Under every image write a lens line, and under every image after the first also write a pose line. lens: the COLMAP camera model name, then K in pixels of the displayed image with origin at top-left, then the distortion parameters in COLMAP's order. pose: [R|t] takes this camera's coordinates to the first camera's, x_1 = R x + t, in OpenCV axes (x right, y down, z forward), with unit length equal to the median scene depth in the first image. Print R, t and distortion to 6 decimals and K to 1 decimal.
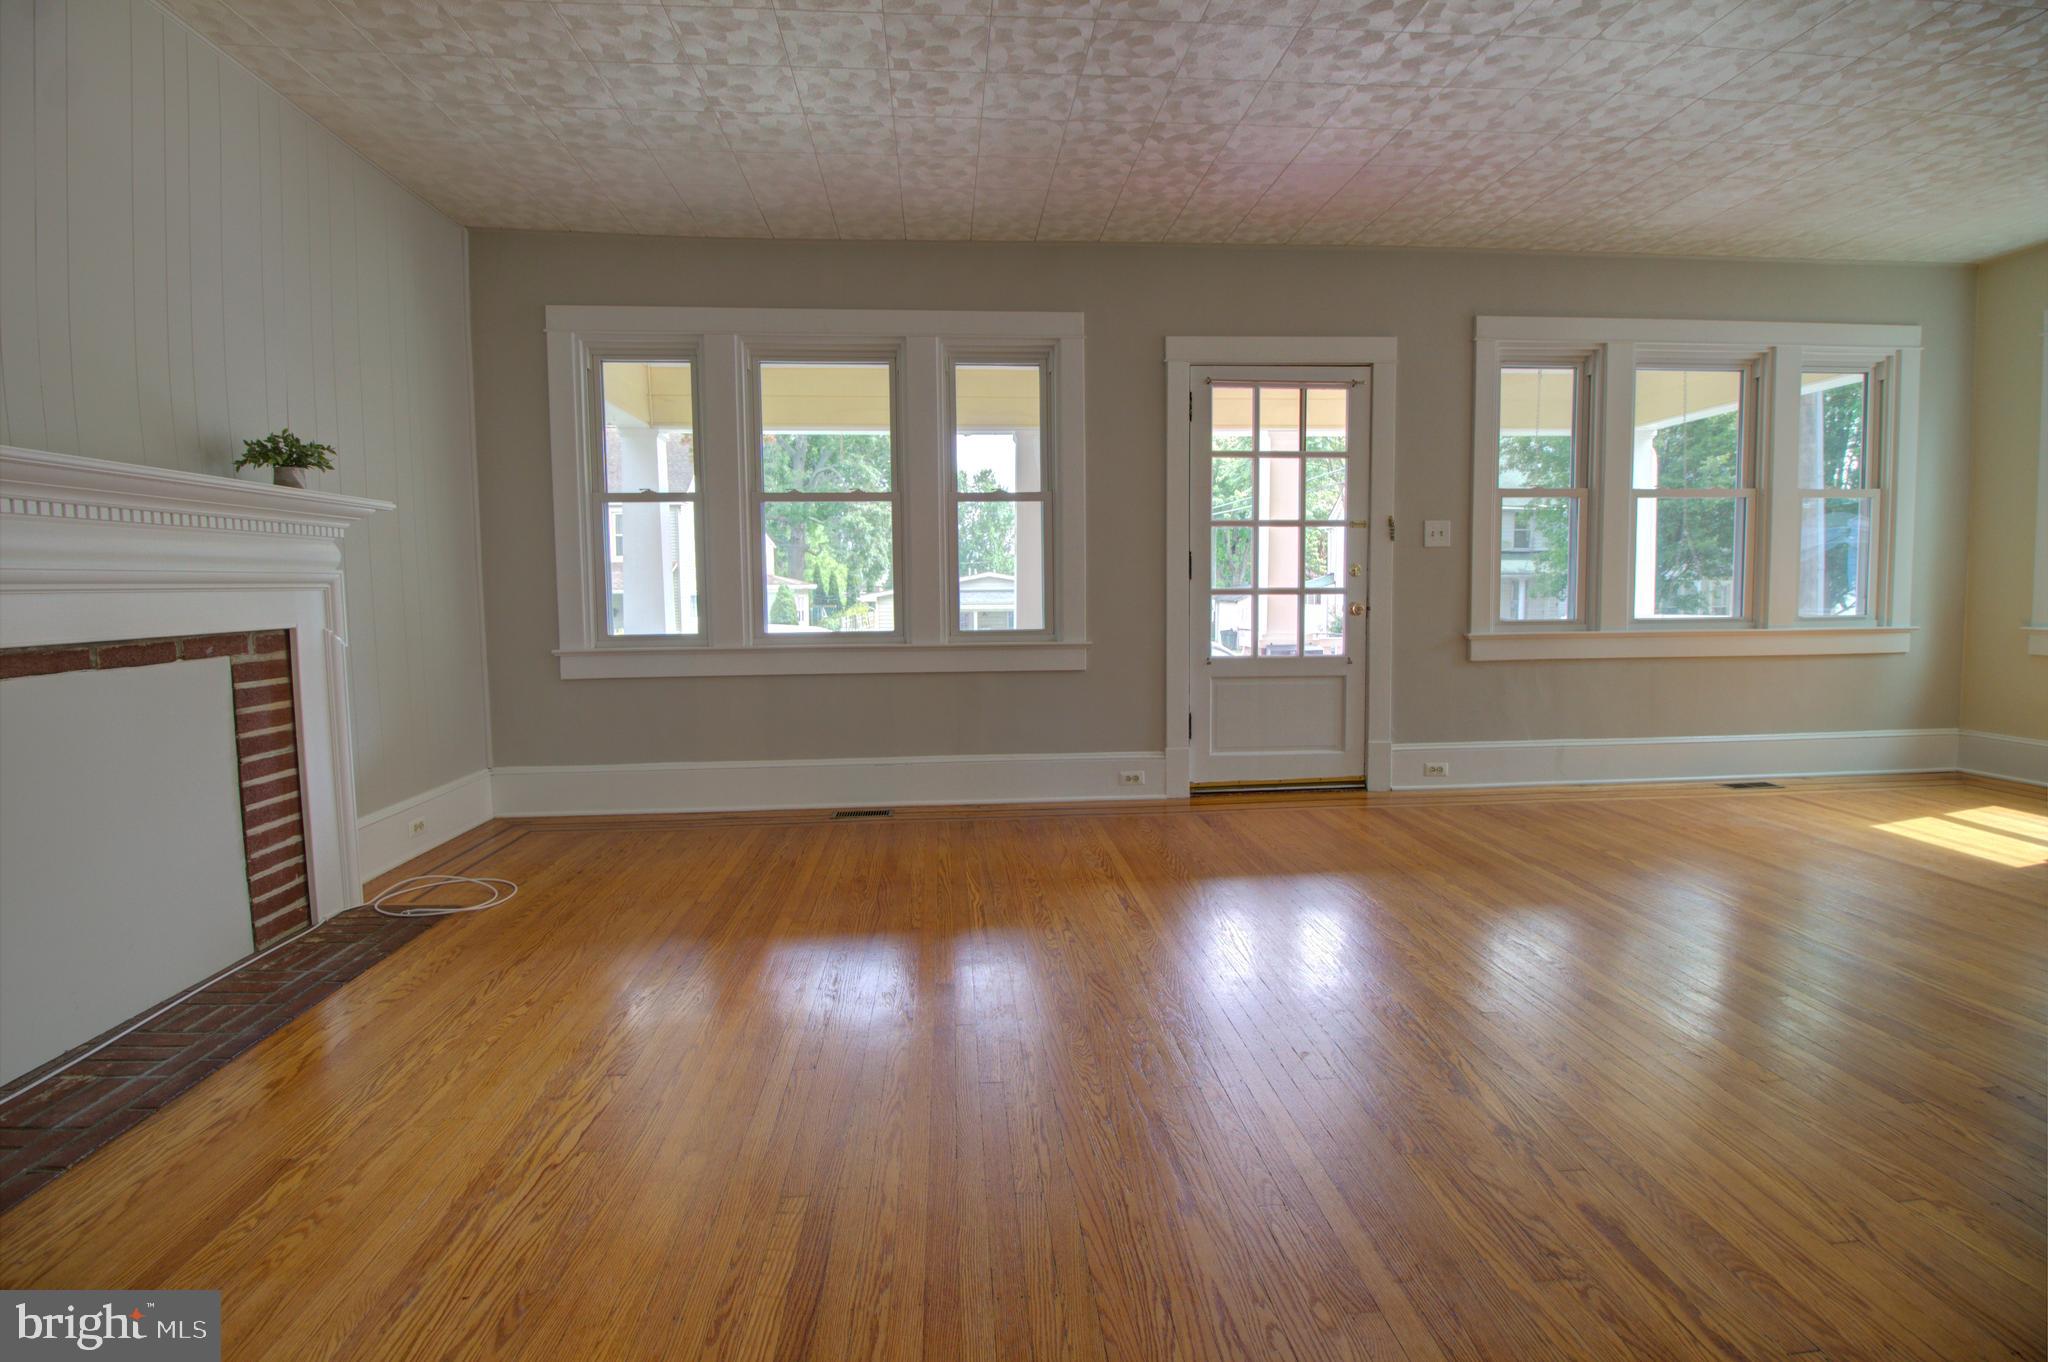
lens RADIAL K [[949.3, 0, 1020.6], [0, 949.3, 667.6], [0, 0, 1]] dist [-0.018231, -0.001411]
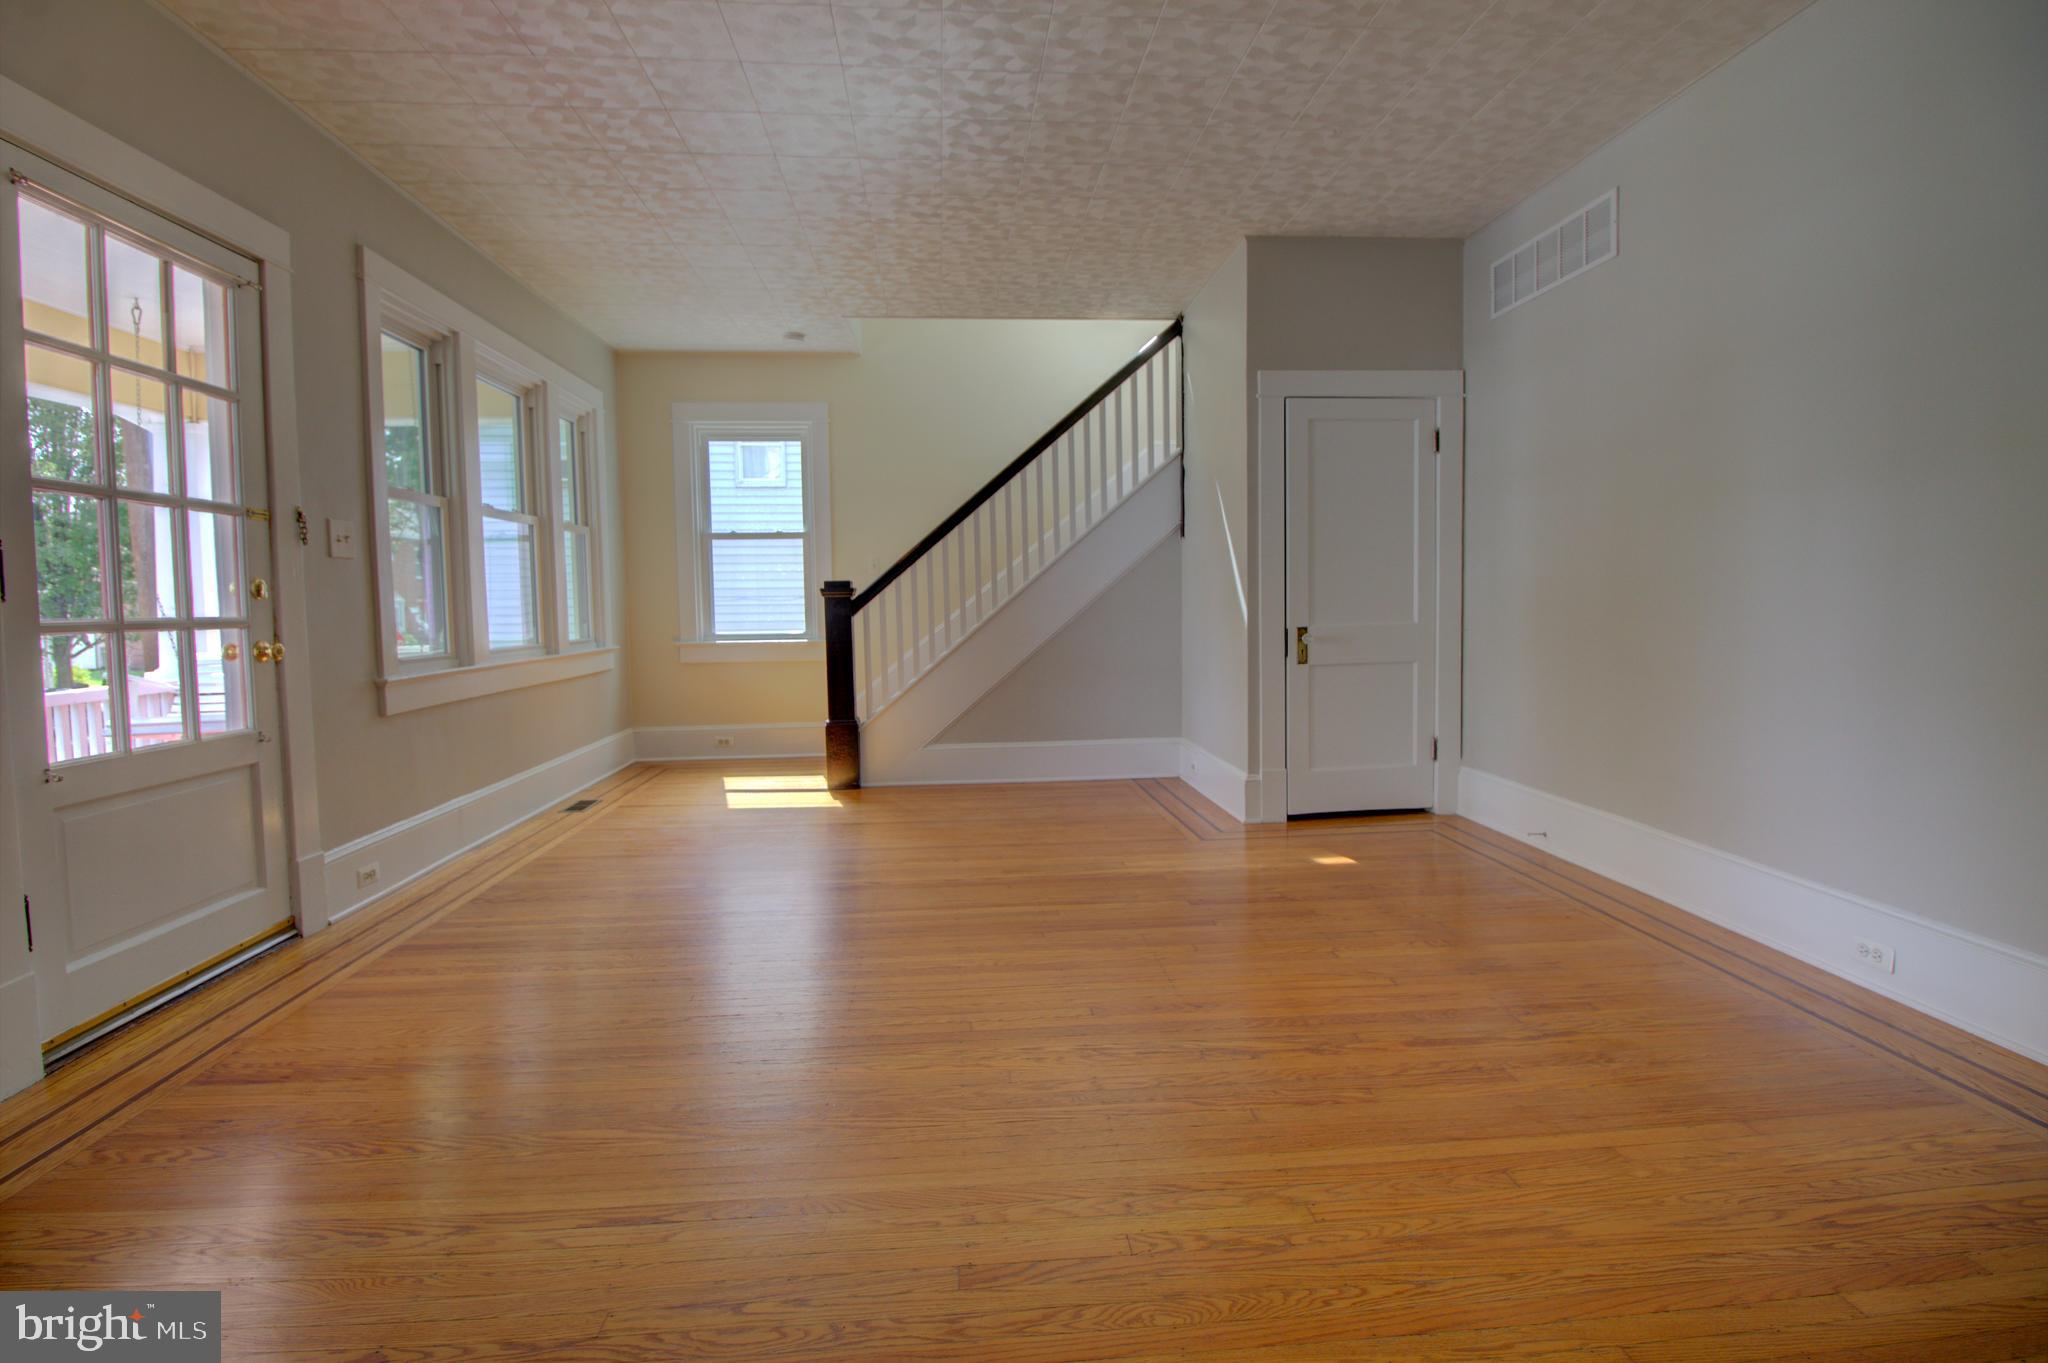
lens RADIAL K [[949.3, 0, 1023.1], [0, 949.3, 664.7], [0, 0, 1]] dist [-0.018231, -0.001411]
pose [[-0.003898, -0.056061, 0.998420, -0.264614], [0.097311, 0.993668, 0.056174, -0.040862], [-0.995246, 0.097376, 0.001582, 0.524207]]
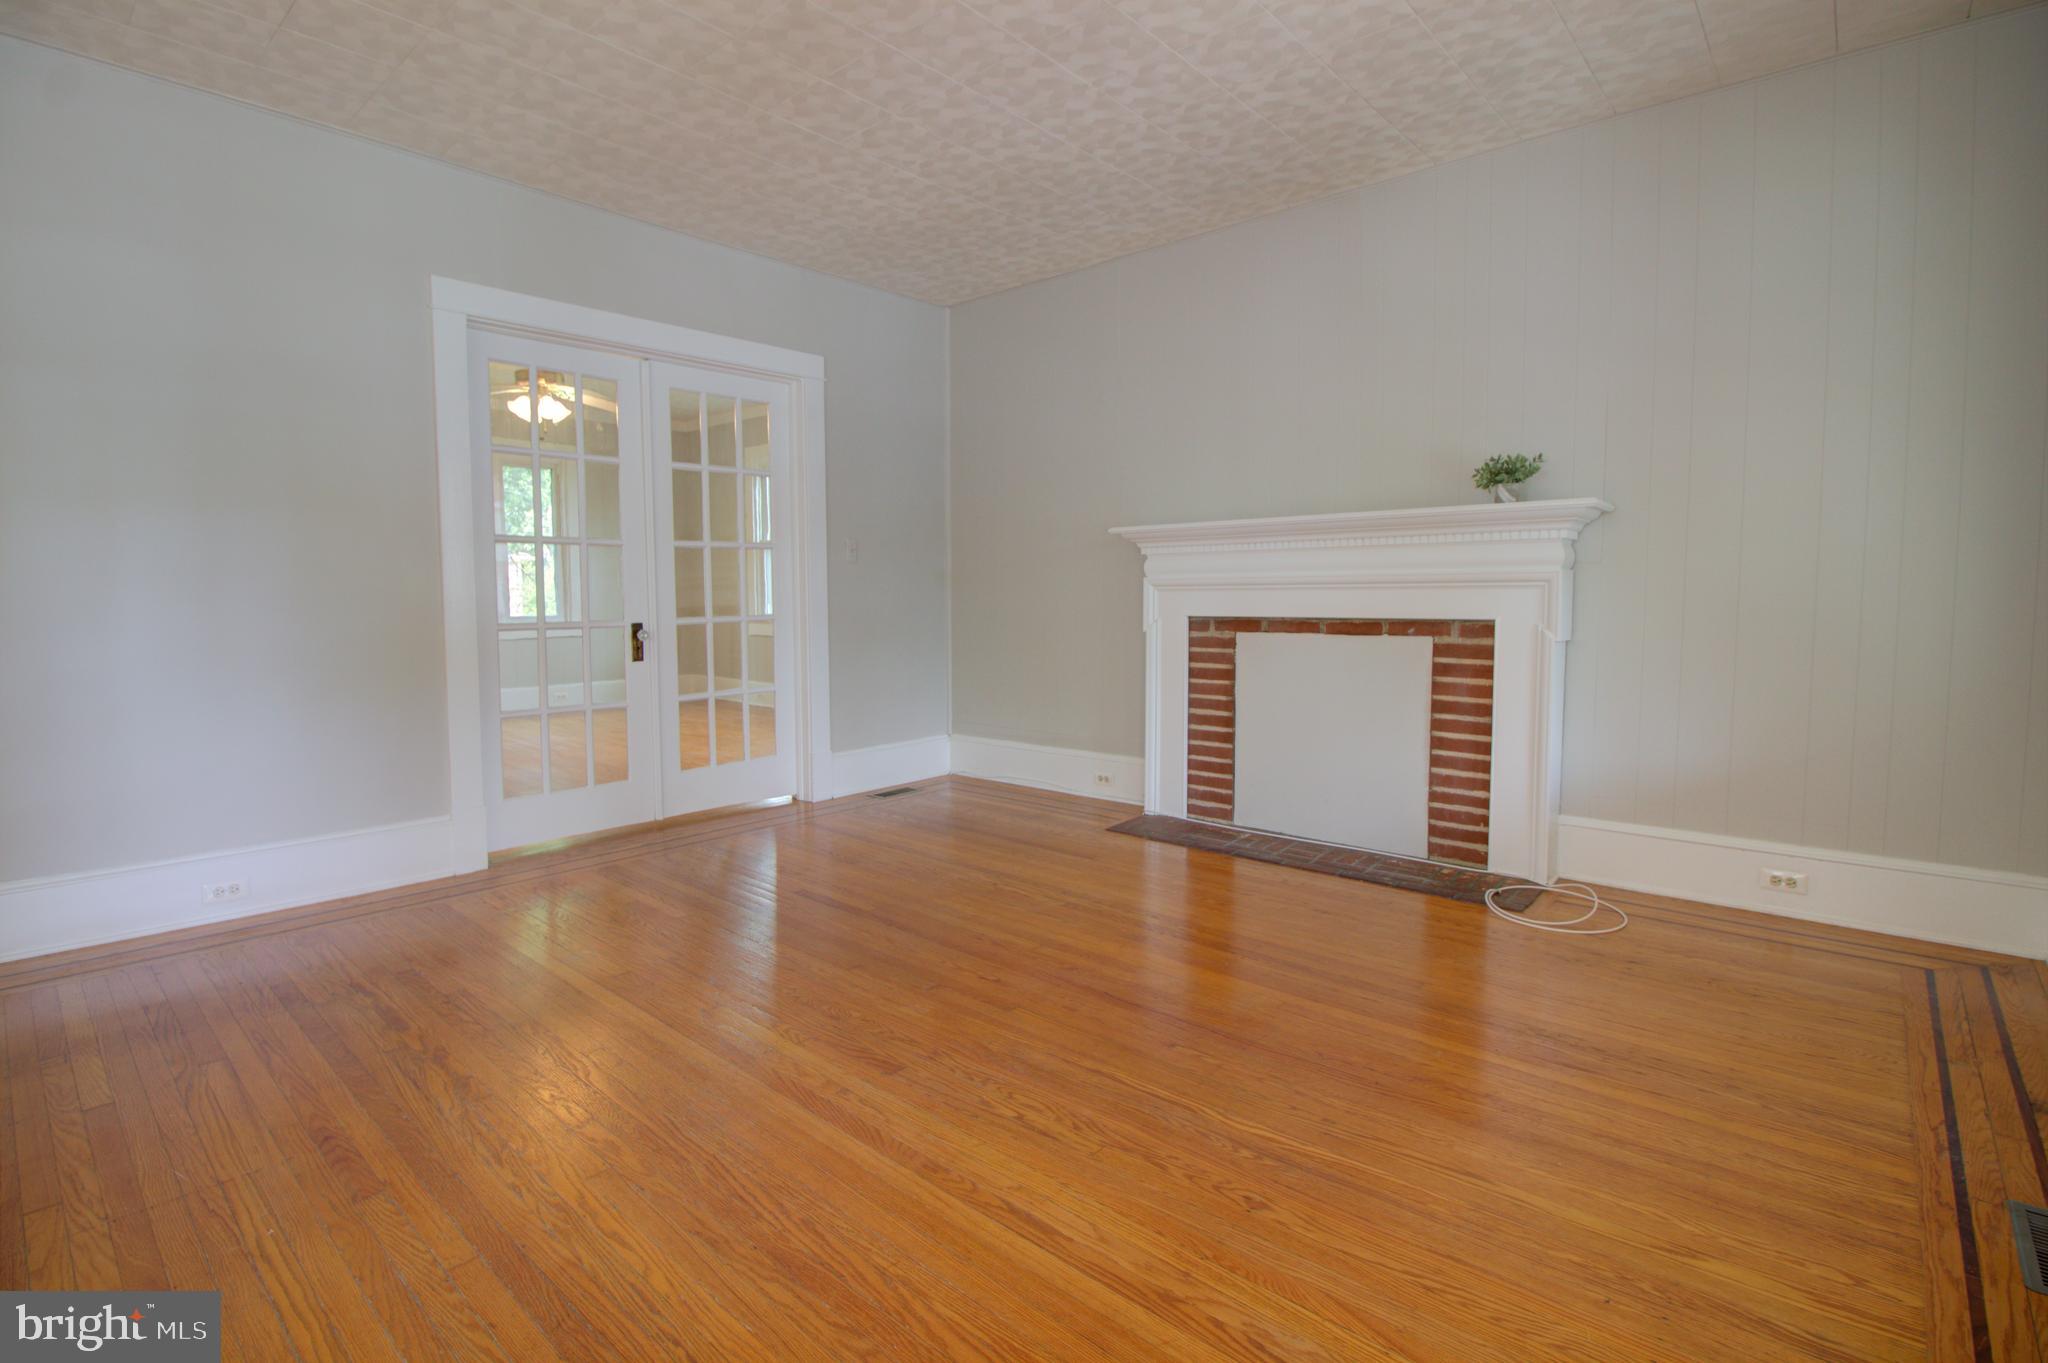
lens RADIAL K [[949.3, 0, 1018.4], [0, 949.3, 670.0], [0, 0, 1]] dist [-0.018231, -0.001411]
pose [[-0.727370, 0.069401, -0.682727, 0.303337], [-0.044917, 0.987925, 0.148278, -0.081117], [0.684774, 0.138519, -0.715470, 0.909926]]
